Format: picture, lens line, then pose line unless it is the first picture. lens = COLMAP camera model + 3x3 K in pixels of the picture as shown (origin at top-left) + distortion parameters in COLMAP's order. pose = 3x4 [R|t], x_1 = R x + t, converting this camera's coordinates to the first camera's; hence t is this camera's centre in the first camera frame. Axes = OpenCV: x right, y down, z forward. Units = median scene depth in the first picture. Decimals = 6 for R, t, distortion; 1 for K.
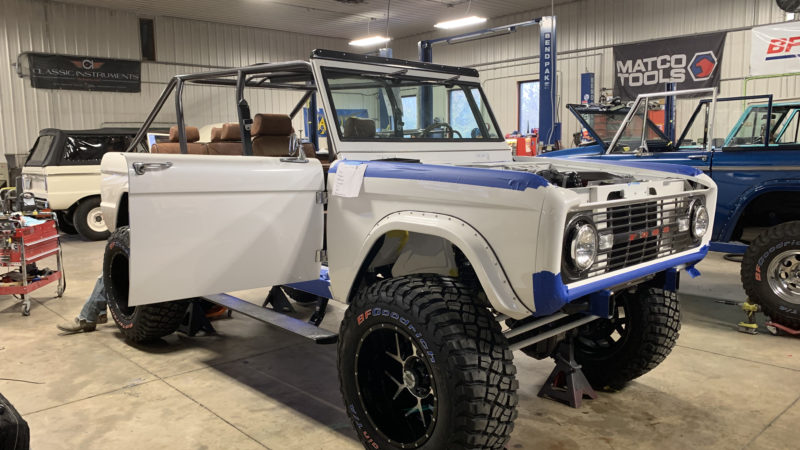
lens RADIAL K [[629.9, 0, 400.0], [0, 629.9, 225.0], [0, 0, 1]] dist [0.008577, -0.002102]
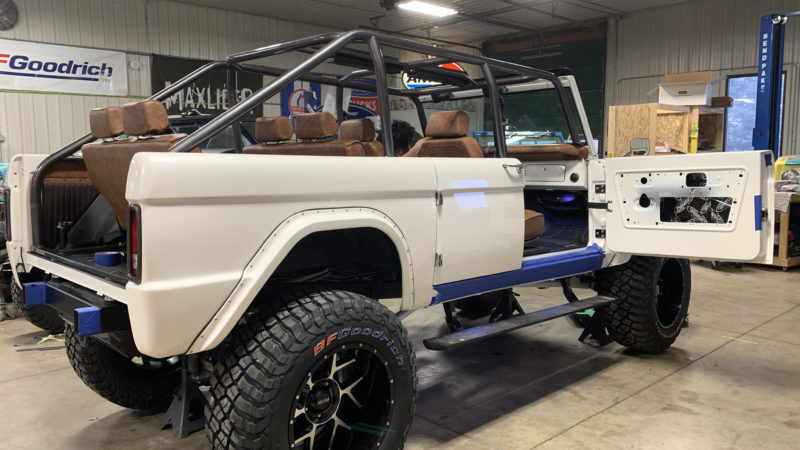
lens RADIAL K [[639.3, 0, 400.1], [0, 639.3, 221.5], [0, 0, 1]] dist [0.001447, -0.001922]
pose [[-0.005052, -0.084607, 0.996402, -0.360704], [0.131334, 0.987727, 0.084537, -0.035043], [-0.991325, 0.131288, 0.006122, 0.359988]]
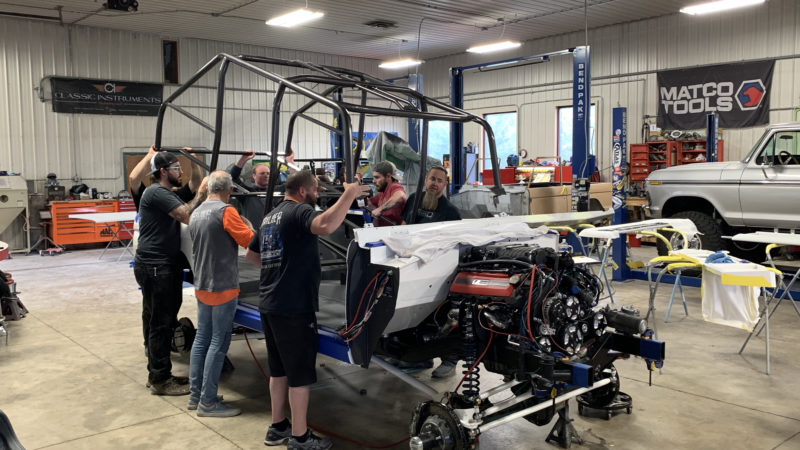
lens RADIAL K [[700.3, 0, 406.3], [0, 700.3, 220.3], [0, 0, 1]] dist [0.003350, -0.004144]
pose [[0.998993, 0.011591, -0.043346, 0.012907], [-0.013539, 0.998899, -0.044924, -0.010189], [0.042777, 0.045465, 0.998050, -0.056868]]
